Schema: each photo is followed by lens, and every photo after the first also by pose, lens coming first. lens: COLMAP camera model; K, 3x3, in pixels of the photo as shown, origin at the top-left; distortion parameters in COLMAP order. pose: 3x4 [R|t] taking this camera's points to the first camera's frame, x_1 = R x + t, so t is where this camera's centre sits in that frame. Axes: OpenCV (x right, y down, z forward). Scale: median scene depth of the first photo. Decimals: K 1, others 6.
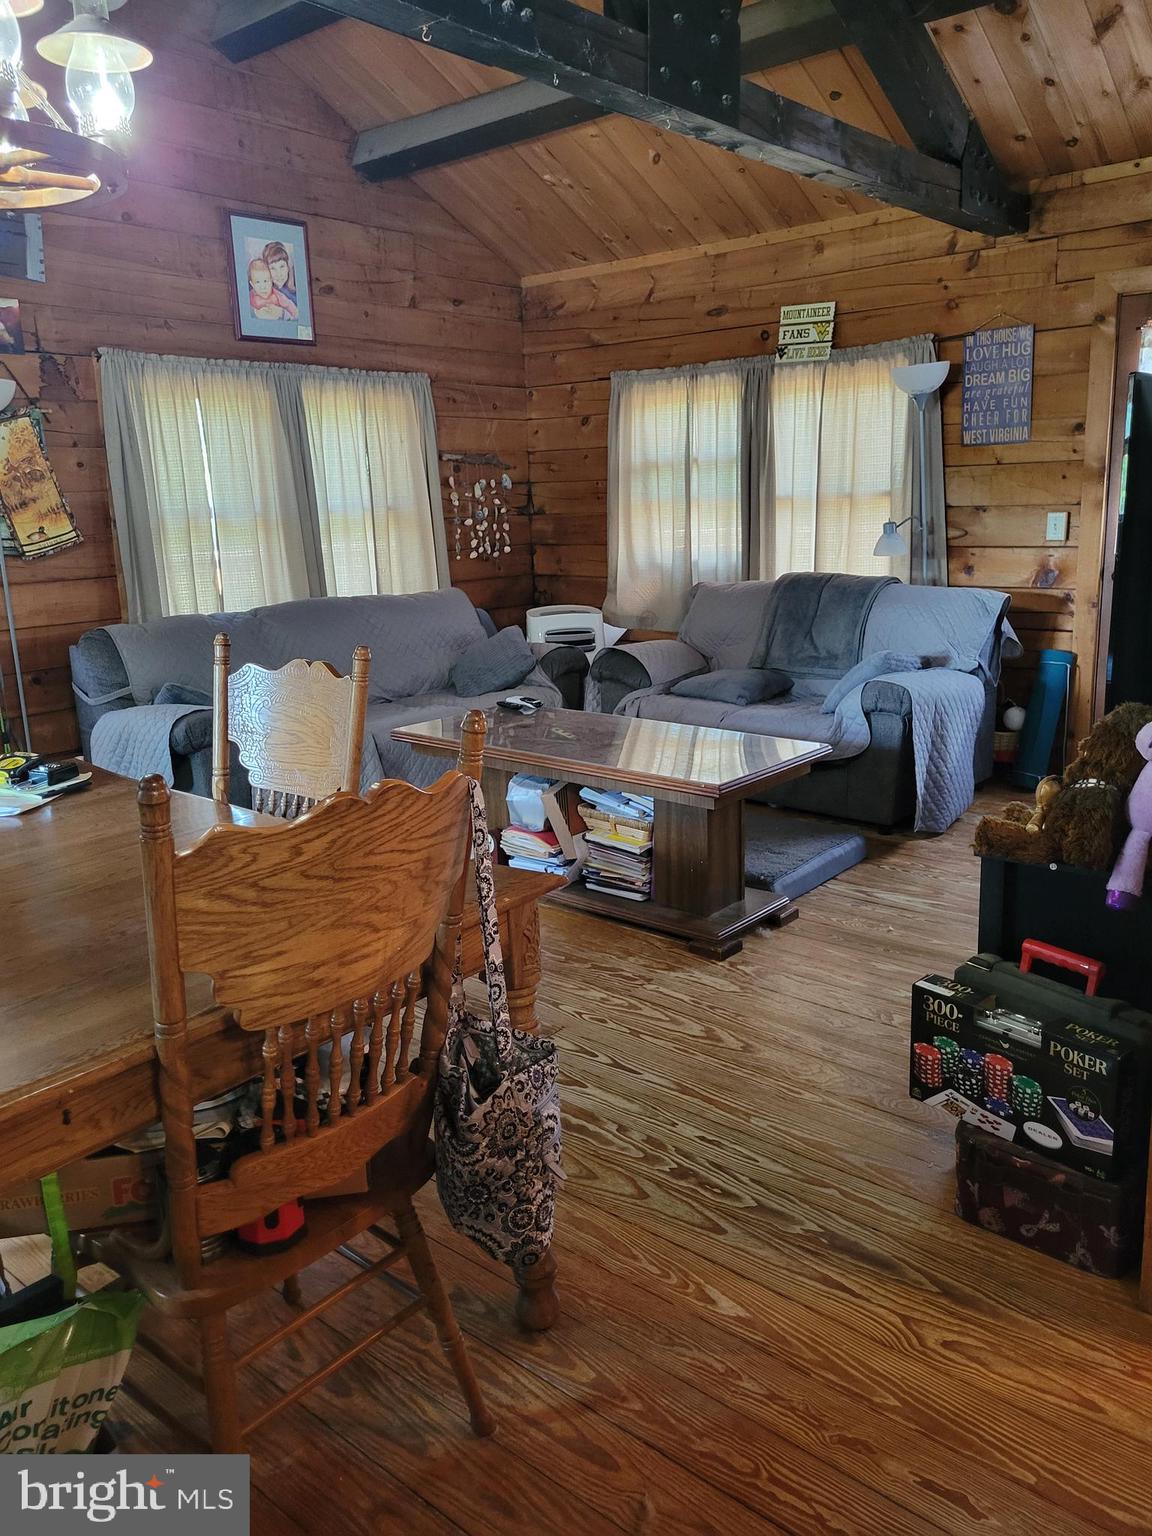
lens RADIAL K [[1162.5, 0, 575.4], [0, 1162.5, 770.6], [0, 0, 1]] dist [0.012888, -0.001024]
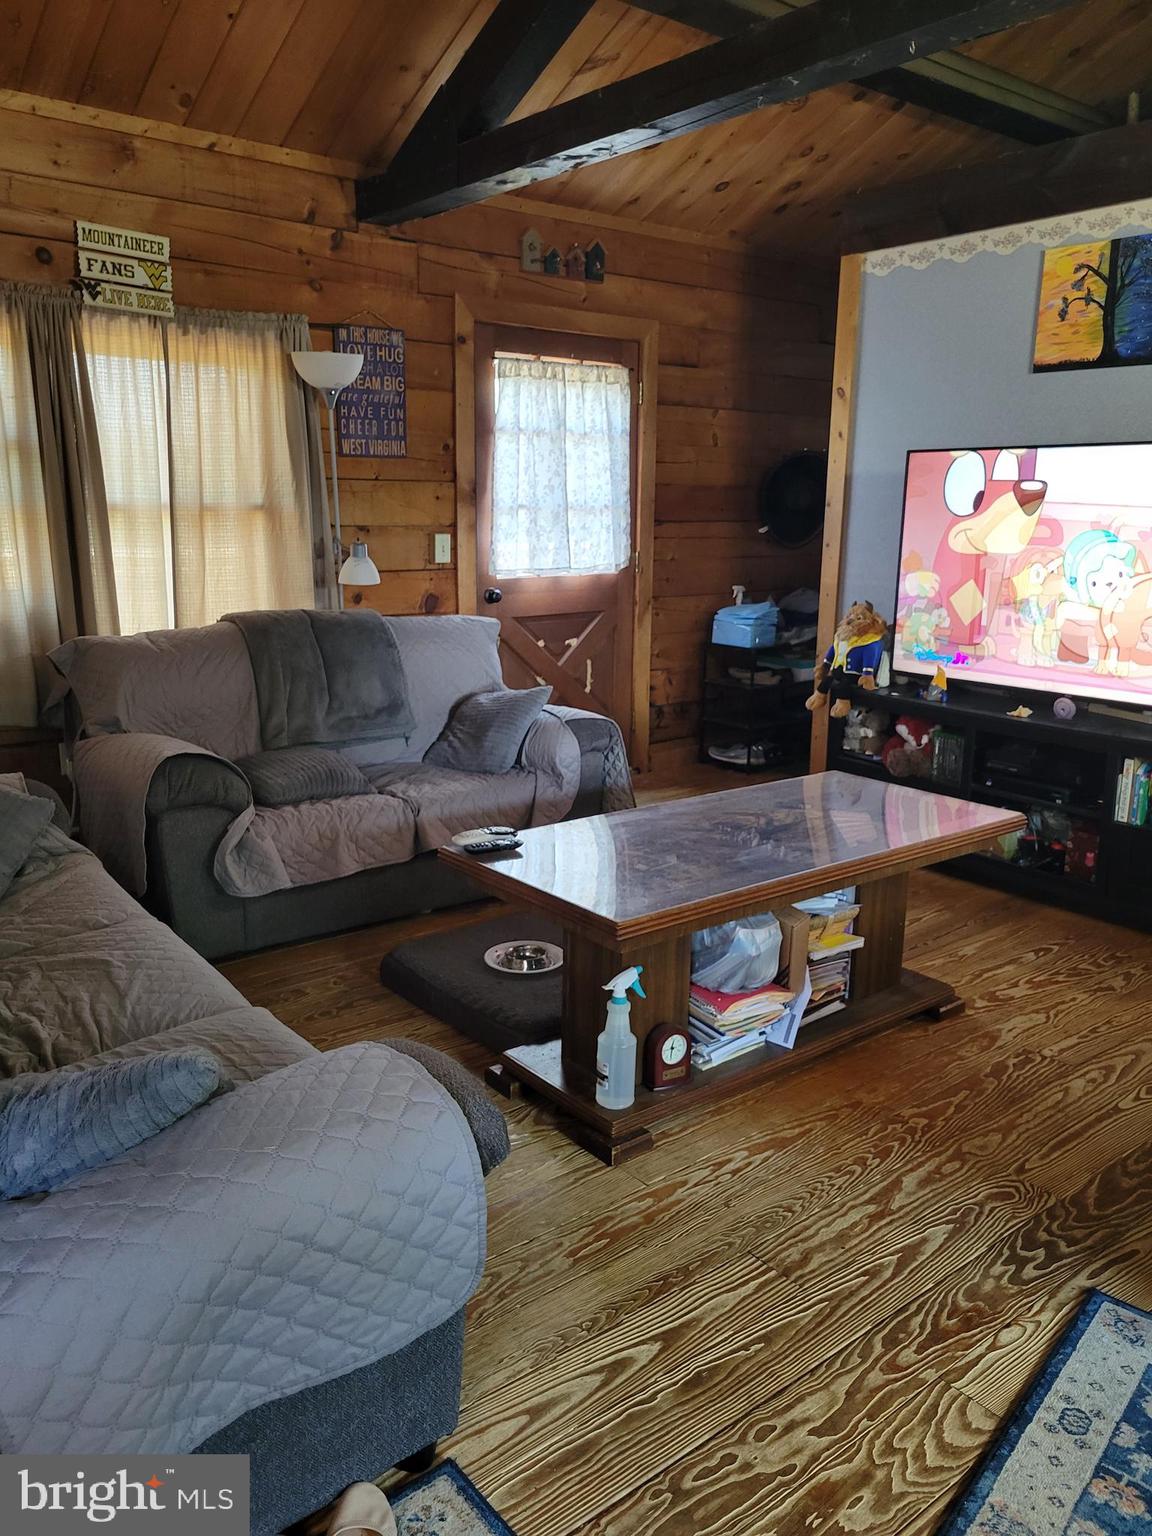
lens RADIAL K [[1162.5, 0, 576.6], [0, 1162.5, 770.1], [0, 0, 1]] dist [0.012888, -0.001024]
pose [[0.181872, -0.178946, 0.966903, -0.506102], [0.215200, 0.966709, 0.138432, -0.136433], [-0.959485, 0.182900, 0.214326, 0.692789]]
